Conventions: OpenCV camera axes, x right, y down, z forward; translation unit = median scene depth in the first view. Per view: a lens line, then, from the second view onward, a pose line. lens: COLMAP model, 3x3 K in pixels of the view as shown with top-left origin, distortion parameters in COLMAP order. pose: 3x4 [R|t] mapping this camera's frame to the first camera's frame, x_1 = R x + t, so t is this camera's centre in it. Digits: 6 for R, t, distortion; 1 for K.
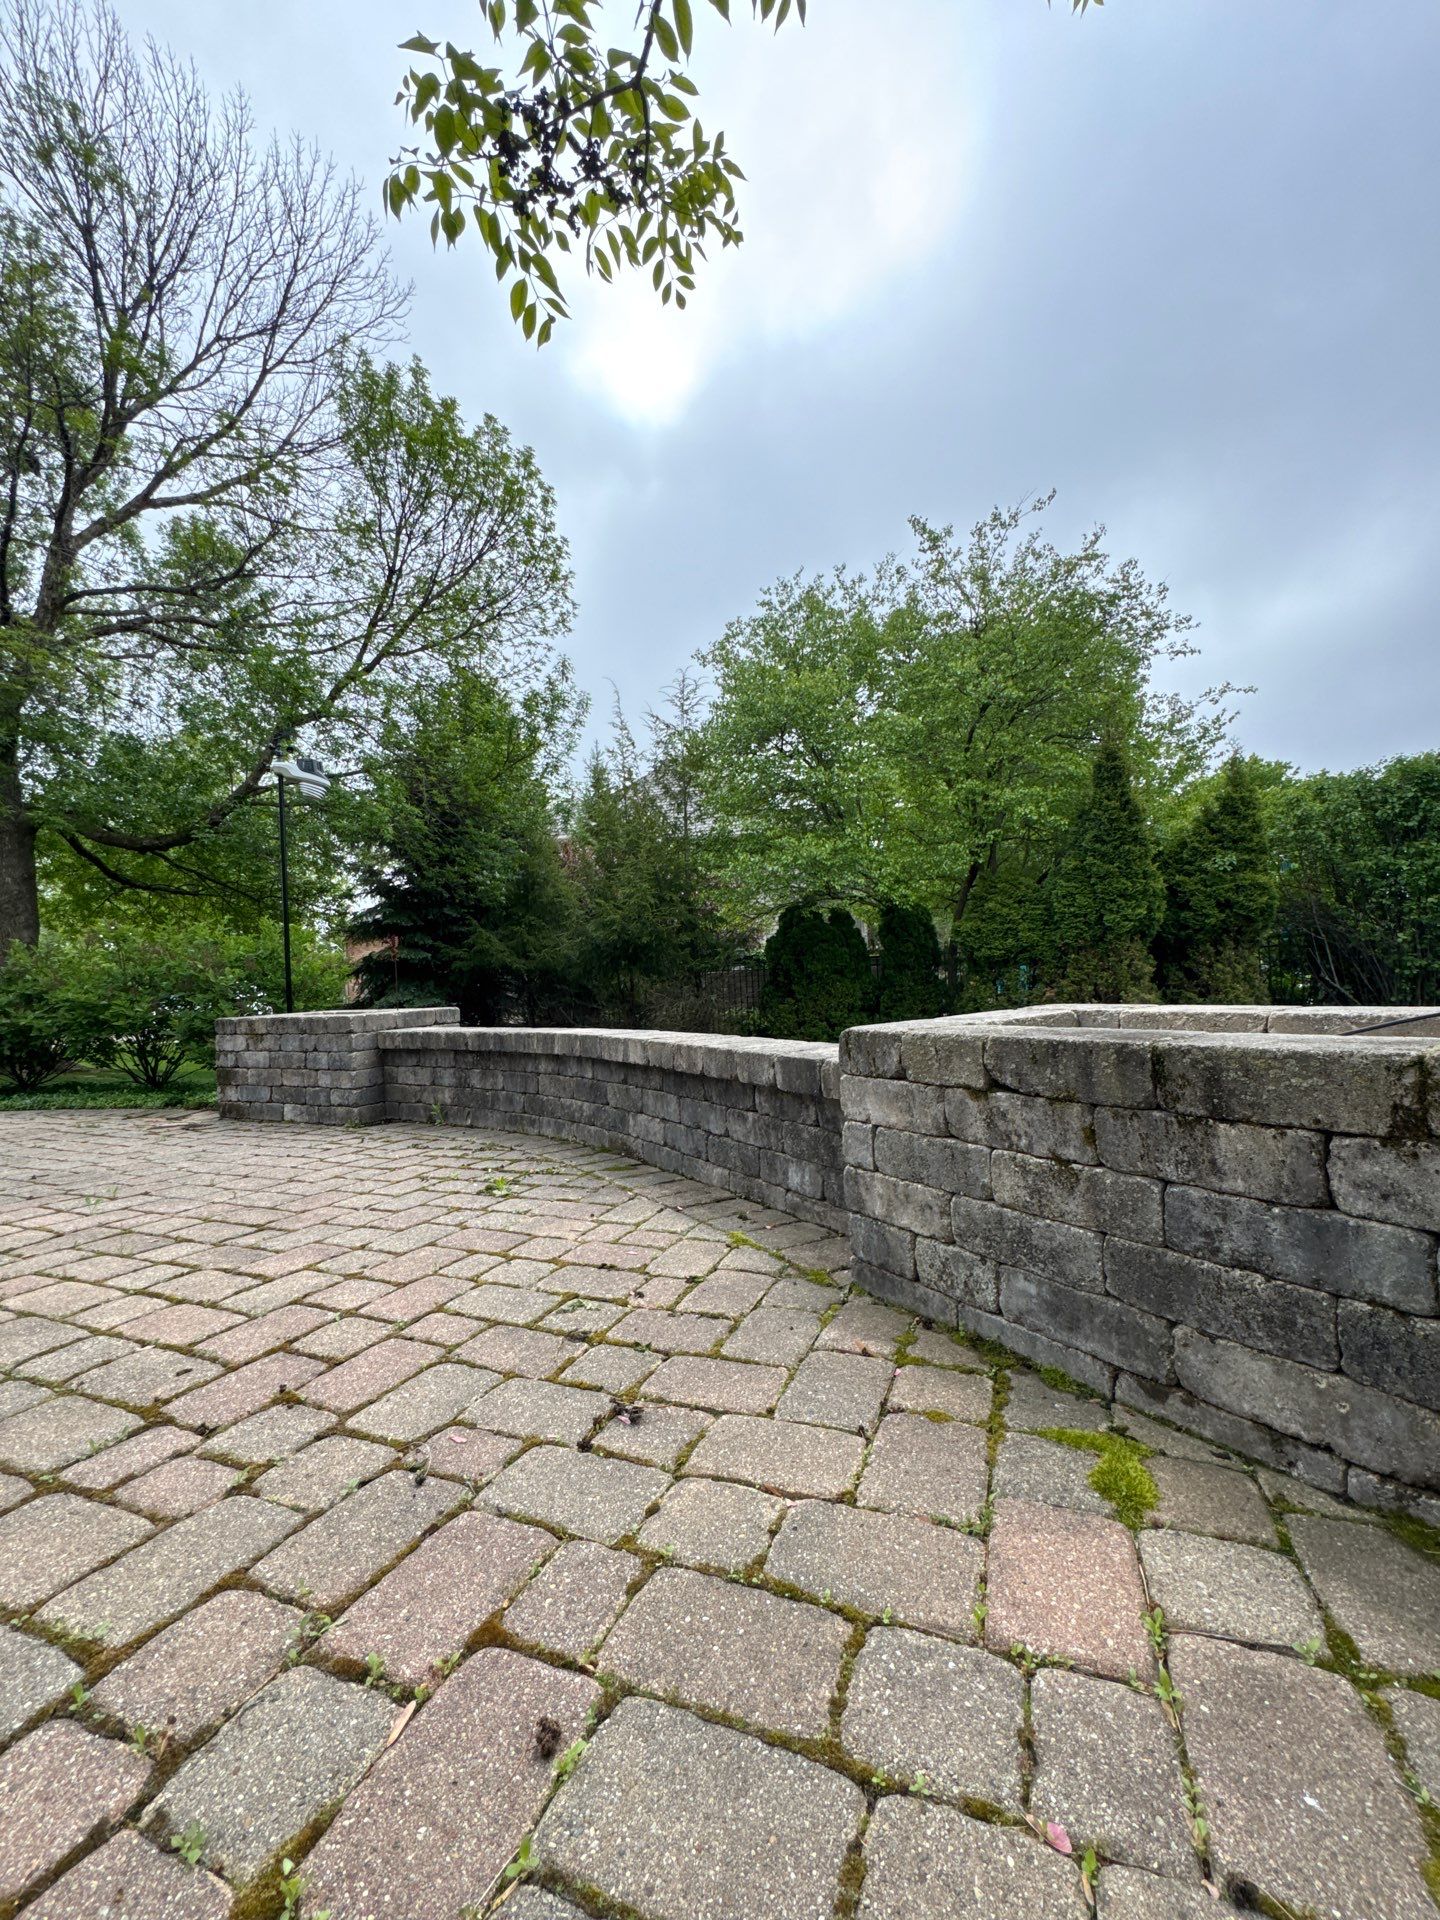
lens RADIAL K [[760.4, 0, 722.9], [0, 760.4, 957.1], [0, 0, 1]] dist [0.001940, 0.000179]
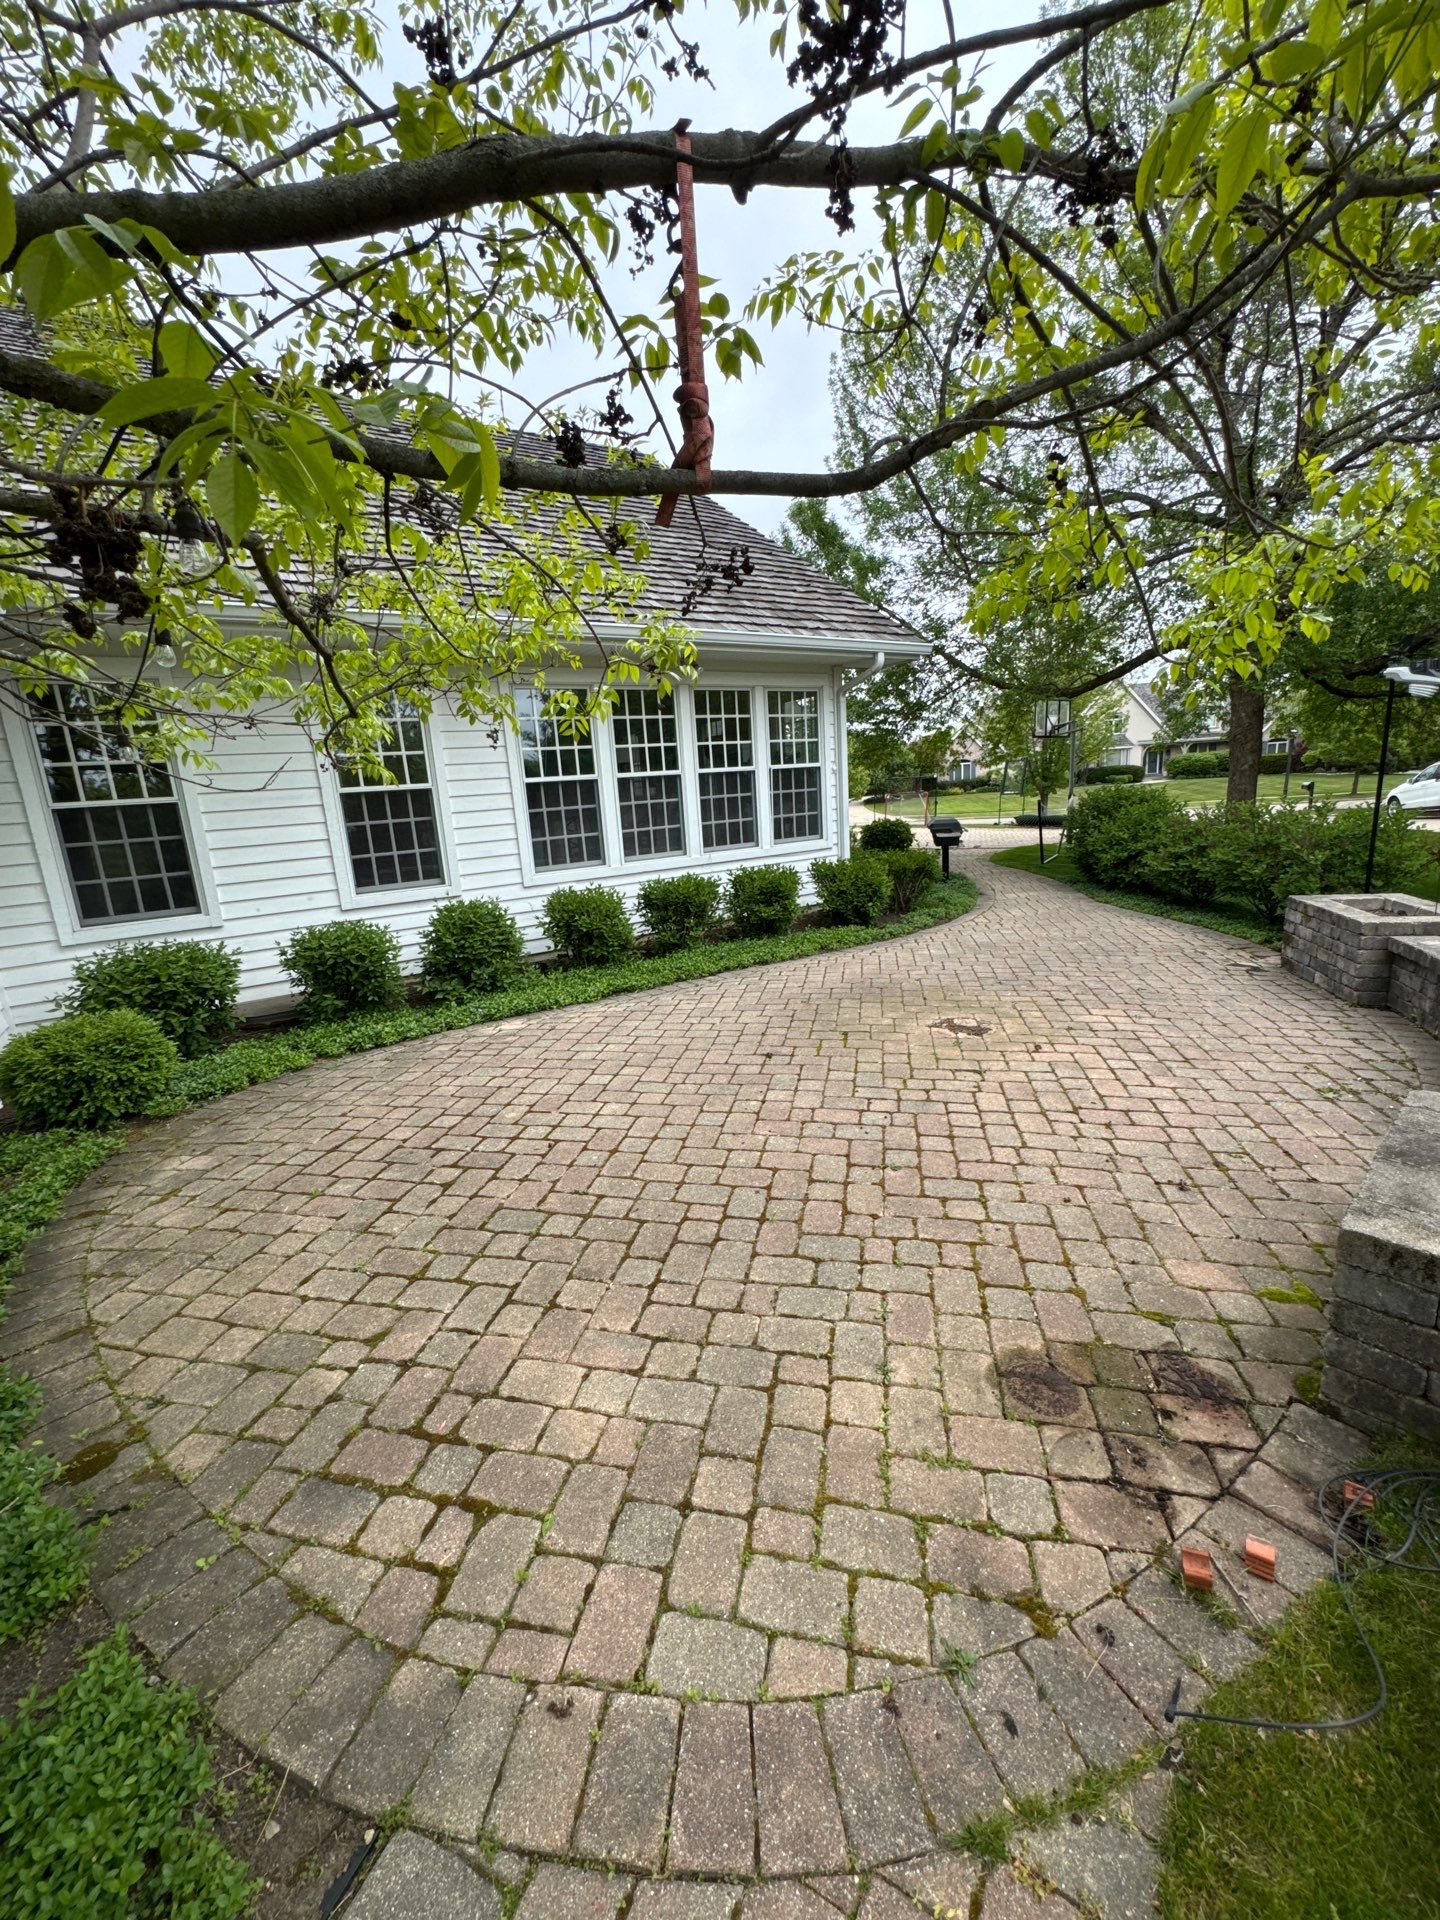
lens RADIAL K [[784.9, 0, 722.4], [0, 784.9, 950.7], [0, 0, 1]] dist [0.046823, 0.000094]
pose [[0.190297, 0.242333, -0.951347, 1.551316], [0.081223, 0.961847, 0.261255, -0.811015], [0.978361, -0.126987, 0.163354, -0.716378]]
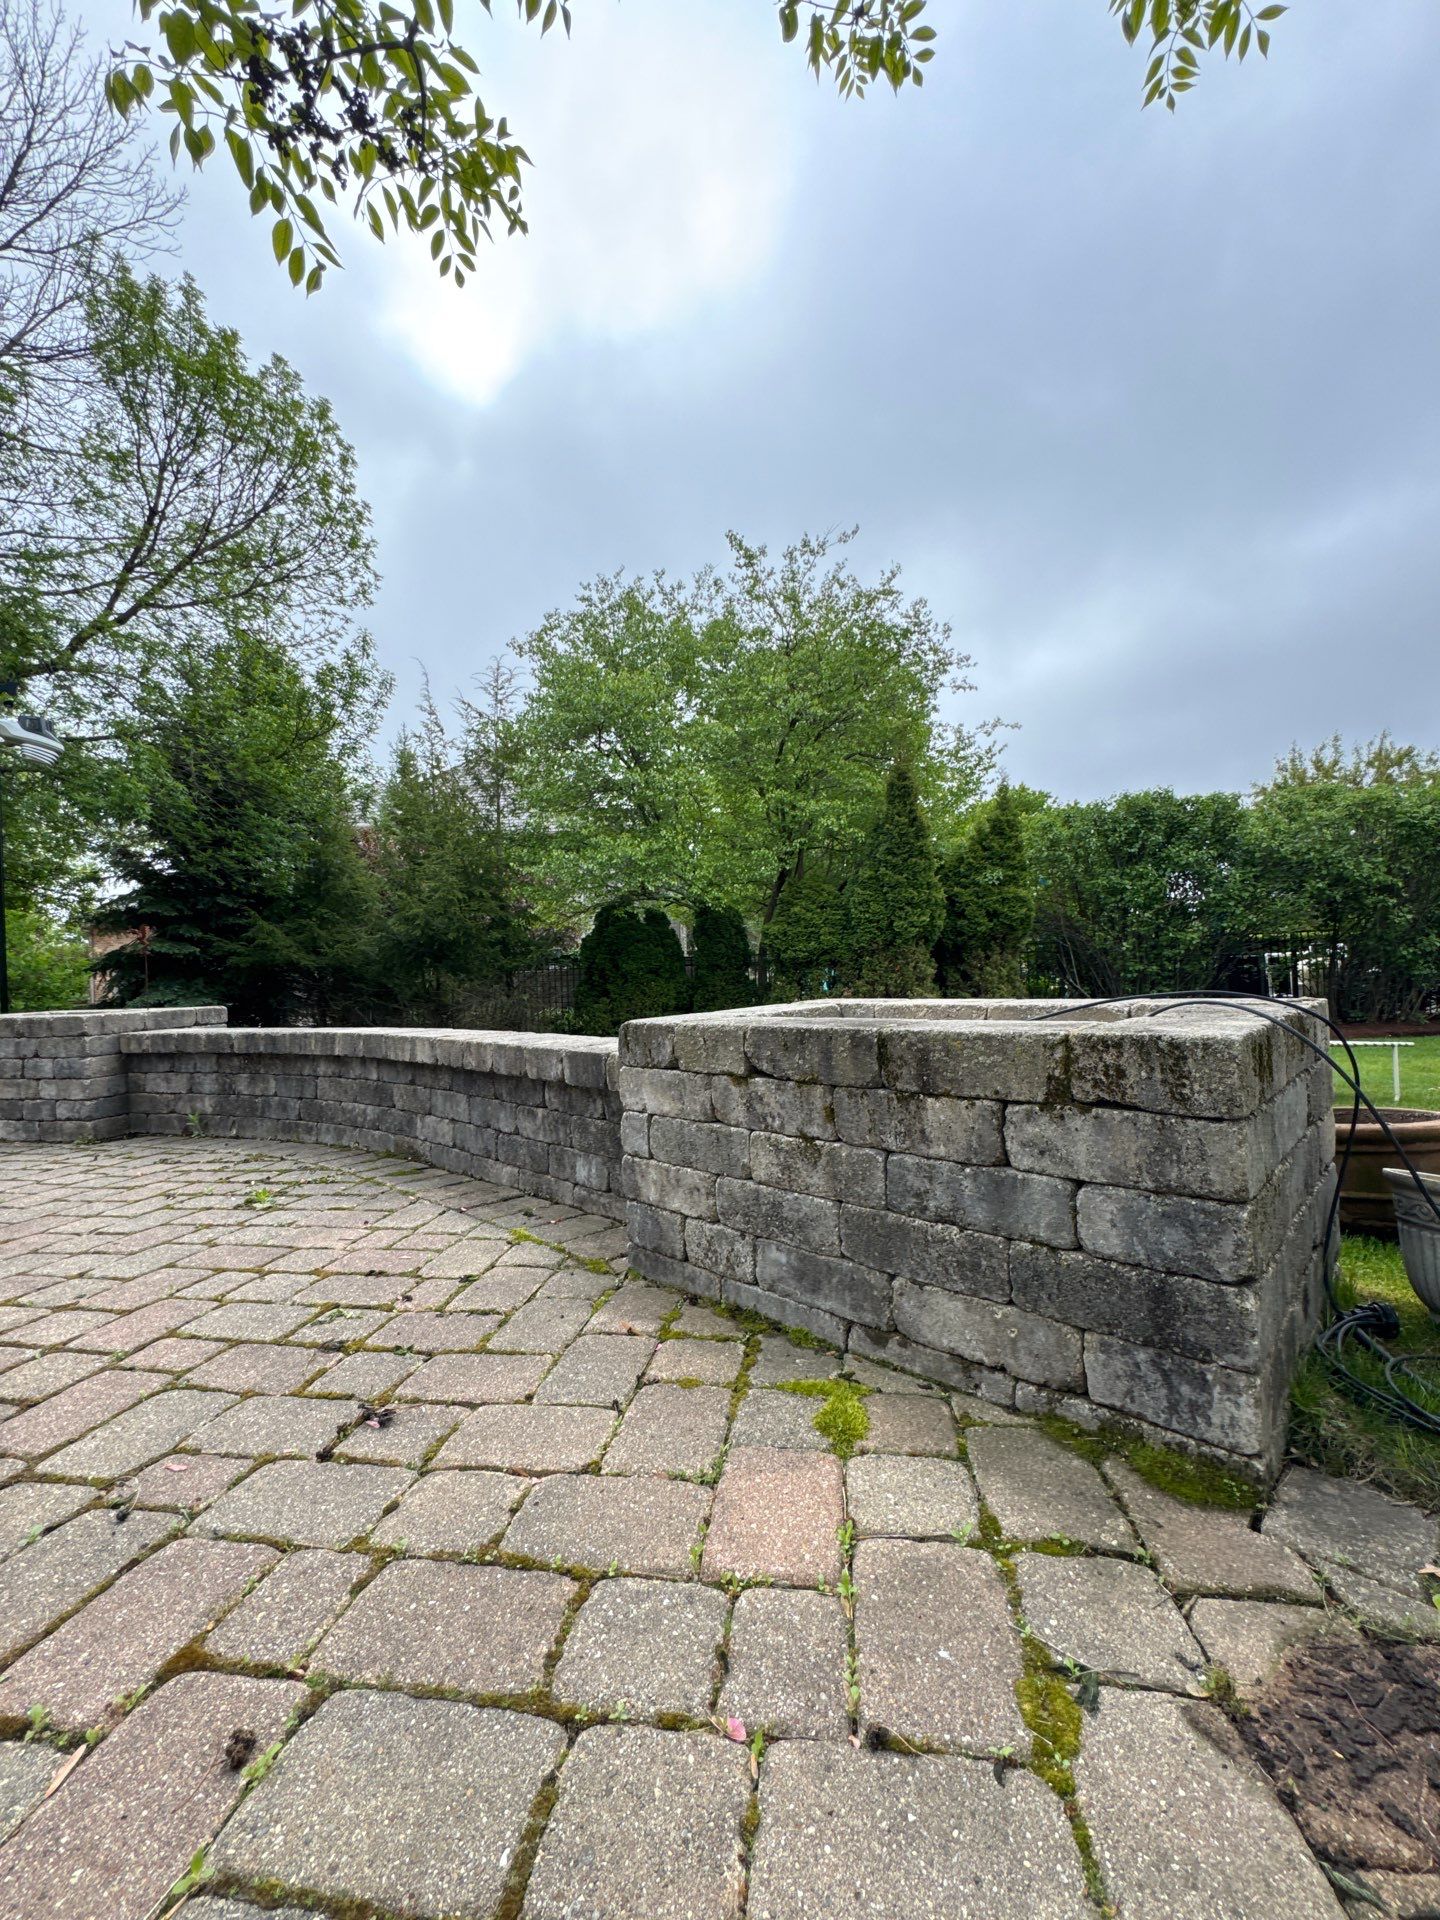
lens RADIAL K [[760.4, 0, 720.0], [0, 760.4, 960.0], [0, 0, 1]] dist [0.000138, 0.000297]
pose [[0.974203, 0.011641, 0.225373, 0.056643], [-0.012148, 0.999926, 0.000860, 0.009006], [-0.225346, -0.003576, 0.974272, -0.029200]]
